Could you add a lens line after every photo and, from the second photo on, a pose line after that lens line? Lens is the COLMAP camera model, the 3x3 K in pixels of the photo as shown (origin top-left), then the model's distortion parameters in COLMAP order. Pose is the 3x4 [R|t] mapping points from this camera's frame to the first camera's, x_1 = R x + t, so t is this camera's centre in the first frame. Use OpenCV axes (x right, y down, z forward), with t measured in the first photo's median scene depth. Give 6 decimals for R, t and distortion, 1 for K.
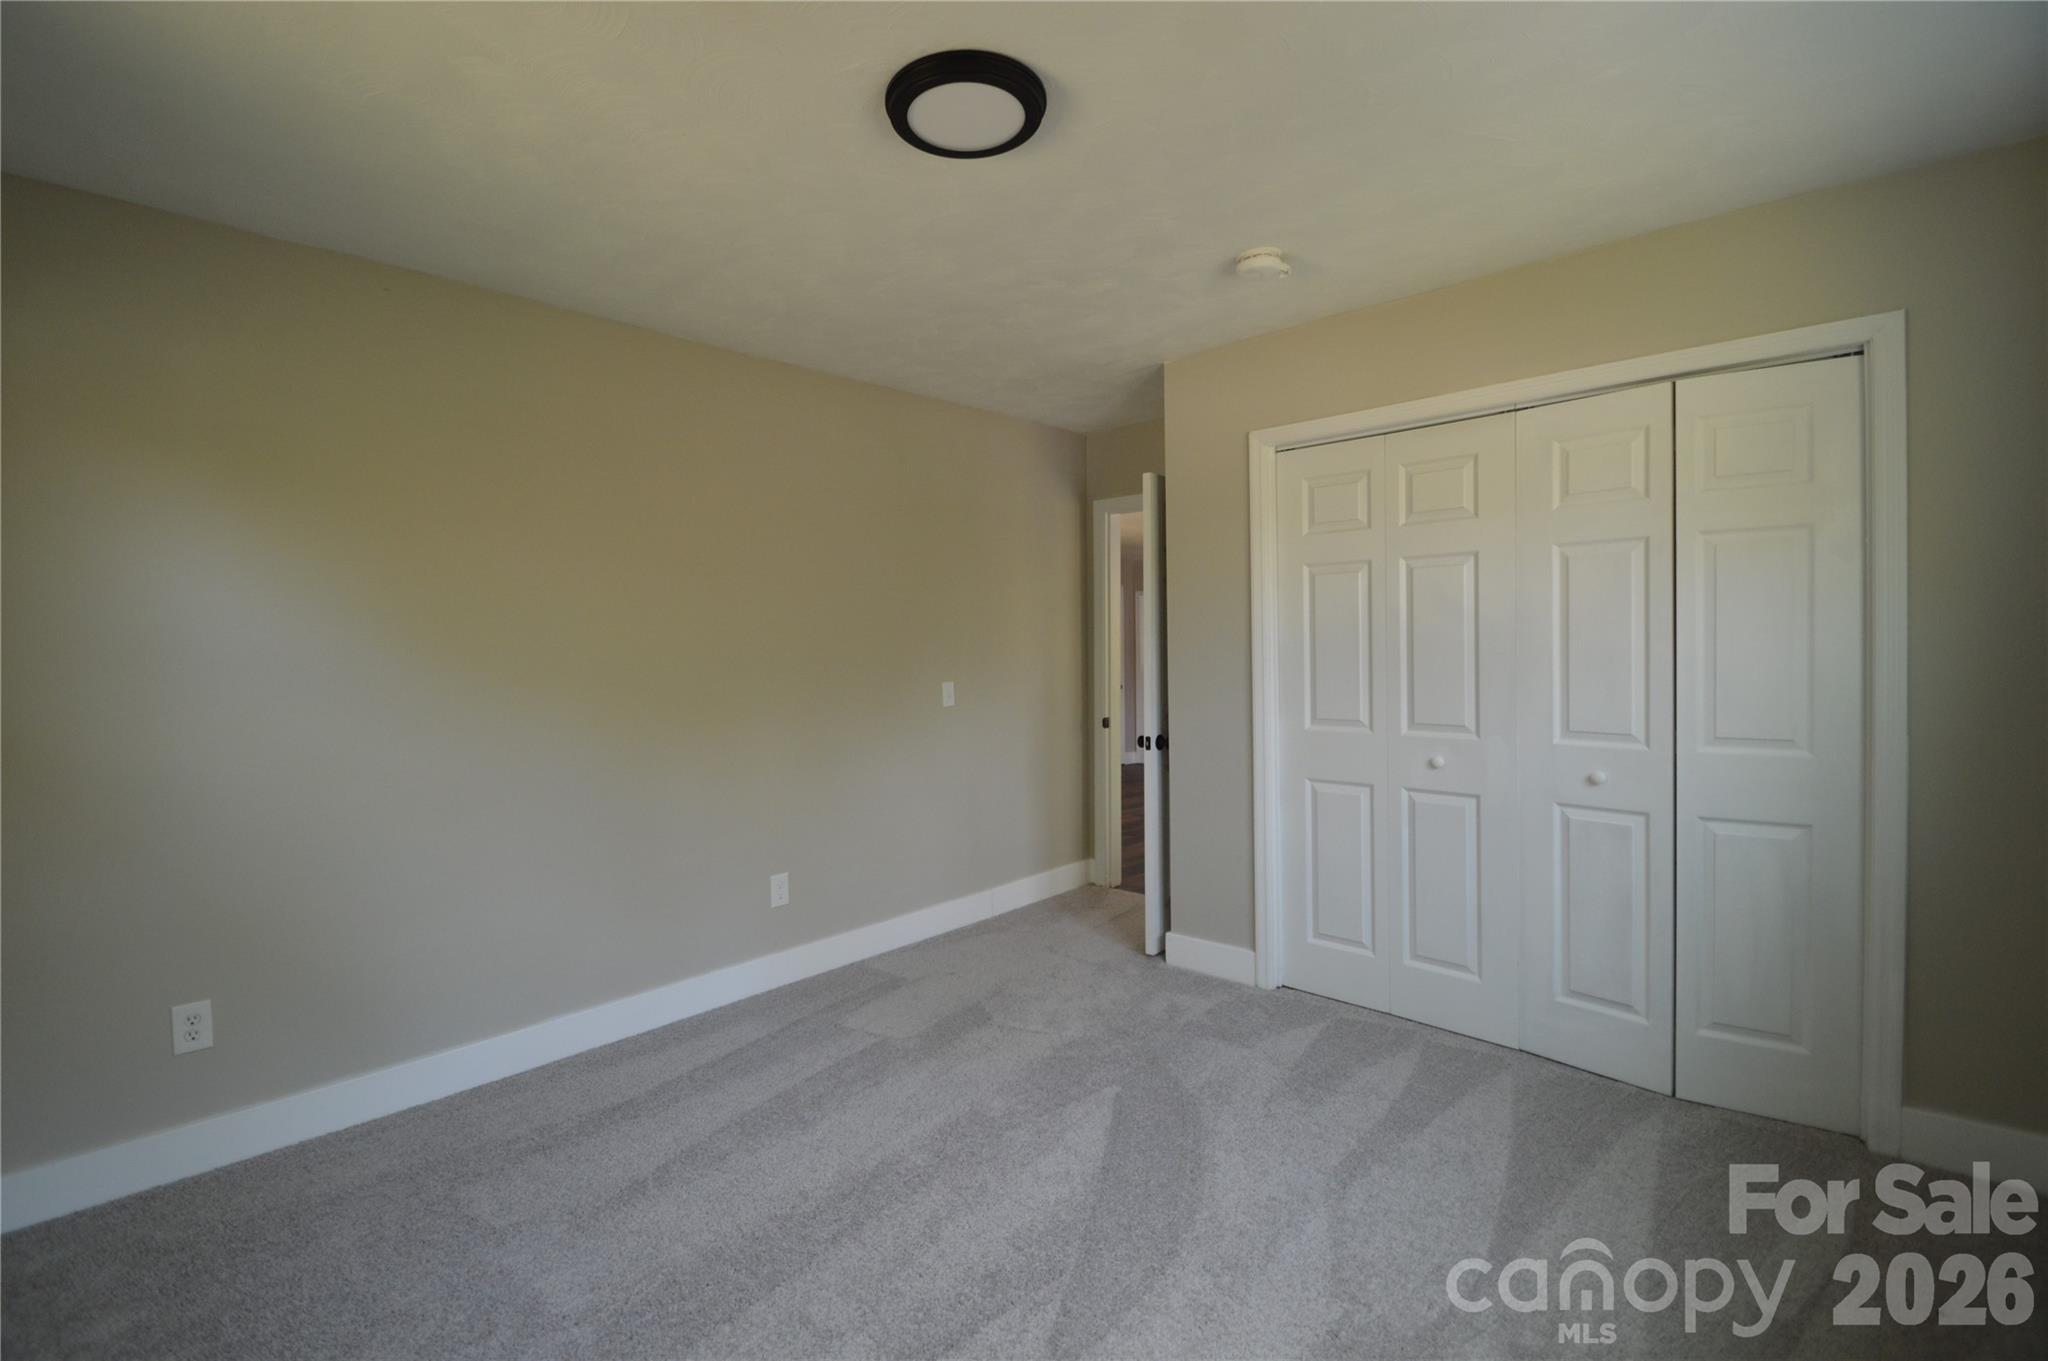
lens RADIAL K [[911.3, 0, 986.1], [0, 911.3, 658.8], [0, 0, 1]] dist [0.009384, -0.012634]
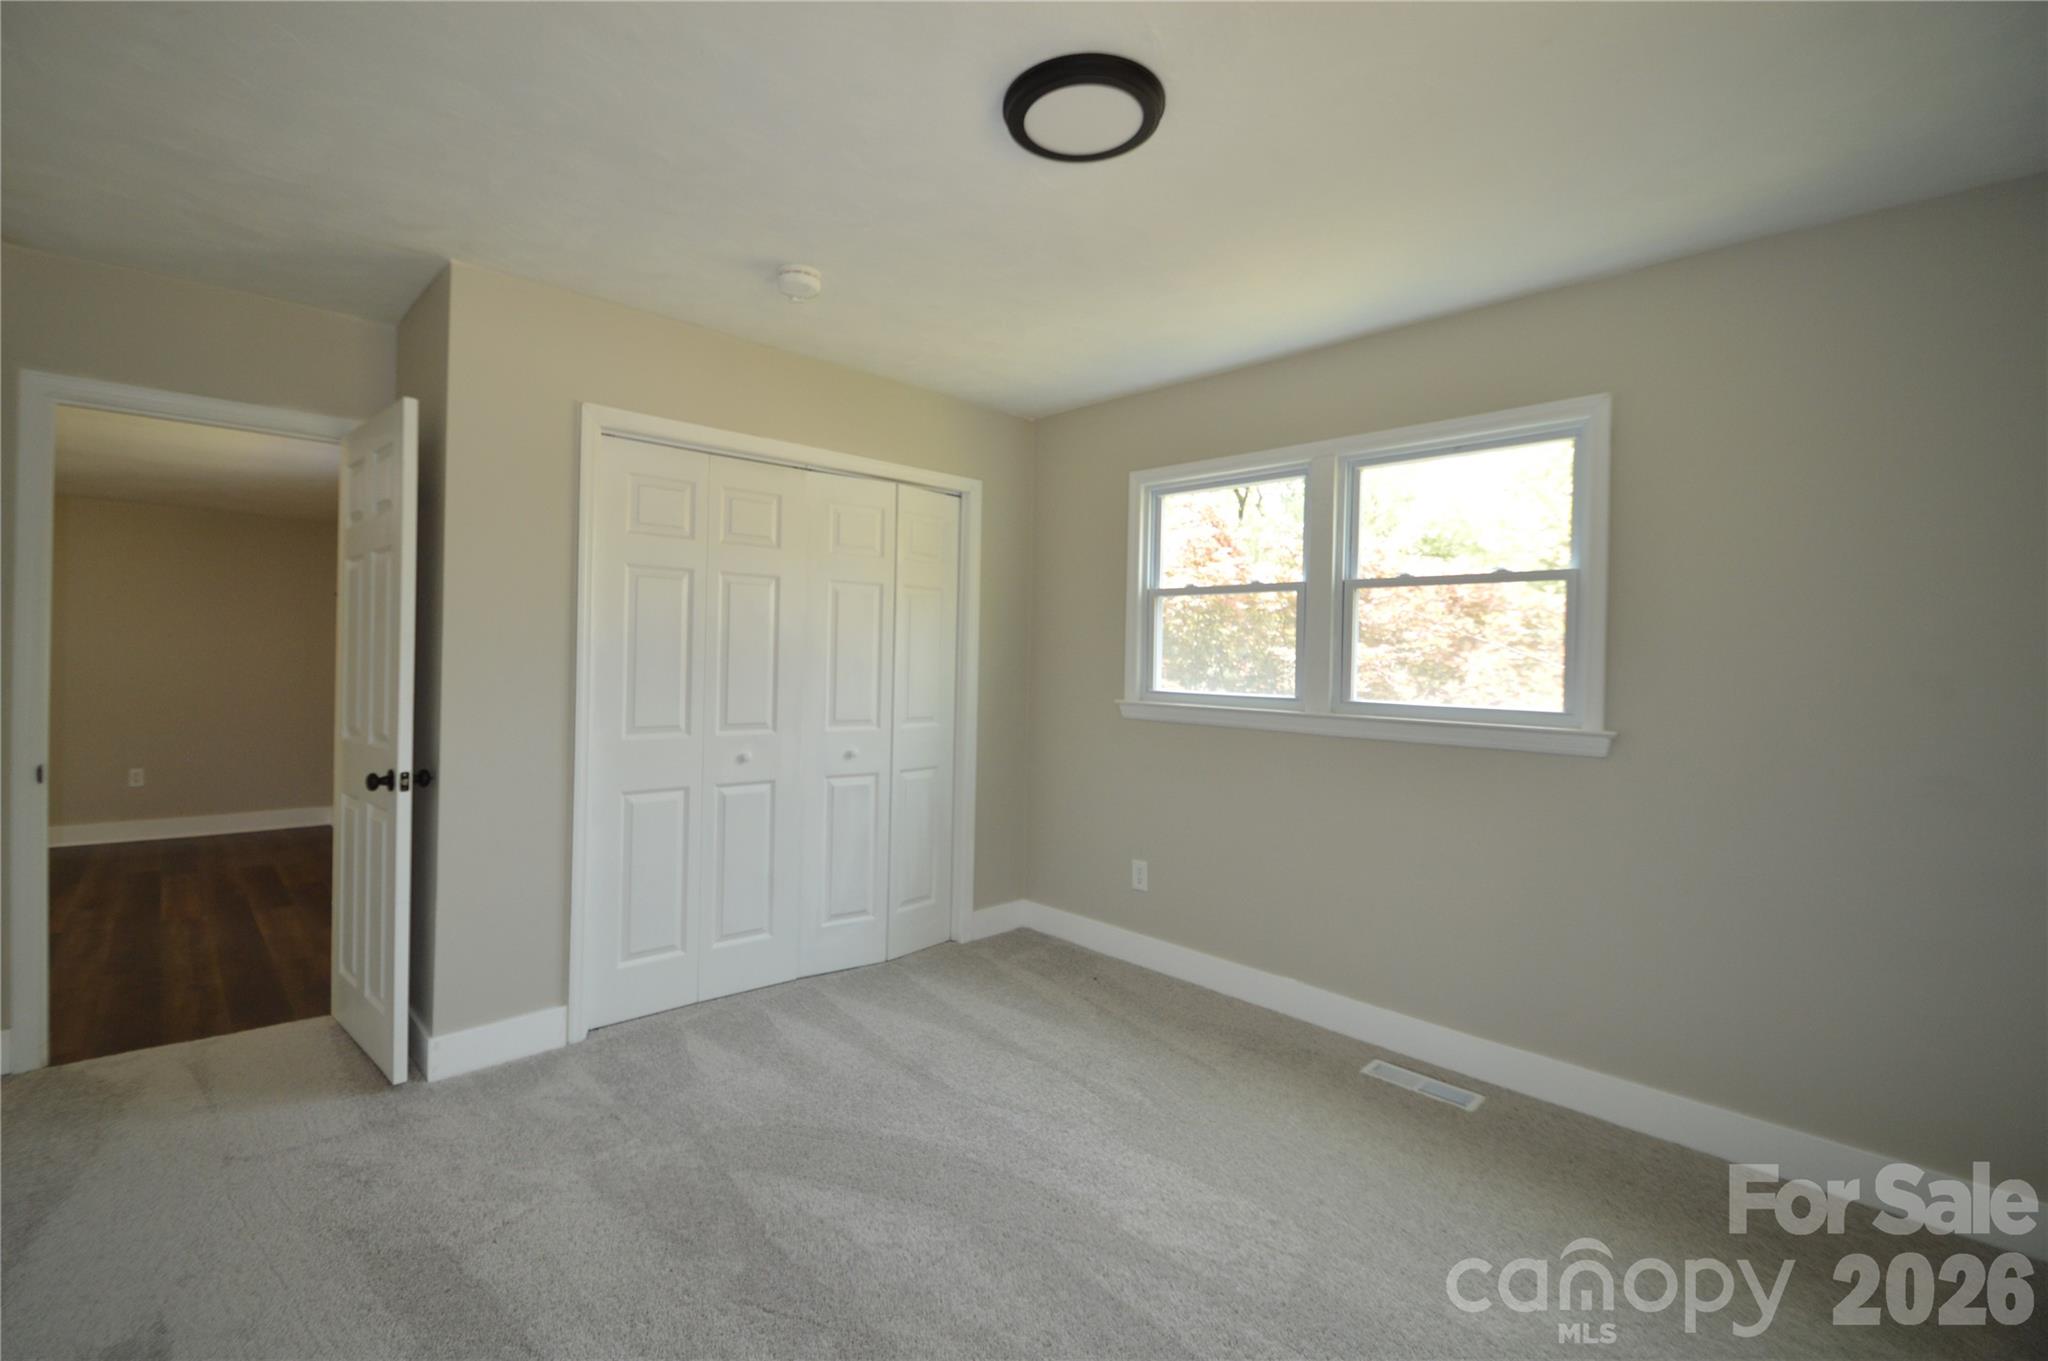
lens RADIAL K [[911.3, 0, 986.1], [0, 911.3, 658.8], [0, 0, 1]] dist [0.009384, -0.012634]
pose [[0.058019, 0.016732, 0.998175, -0.634968], [-0.006178, 0.999846, -0.016401, 0.008625], [-0.998296, -0.005216, 0.058114, 0.652309]]
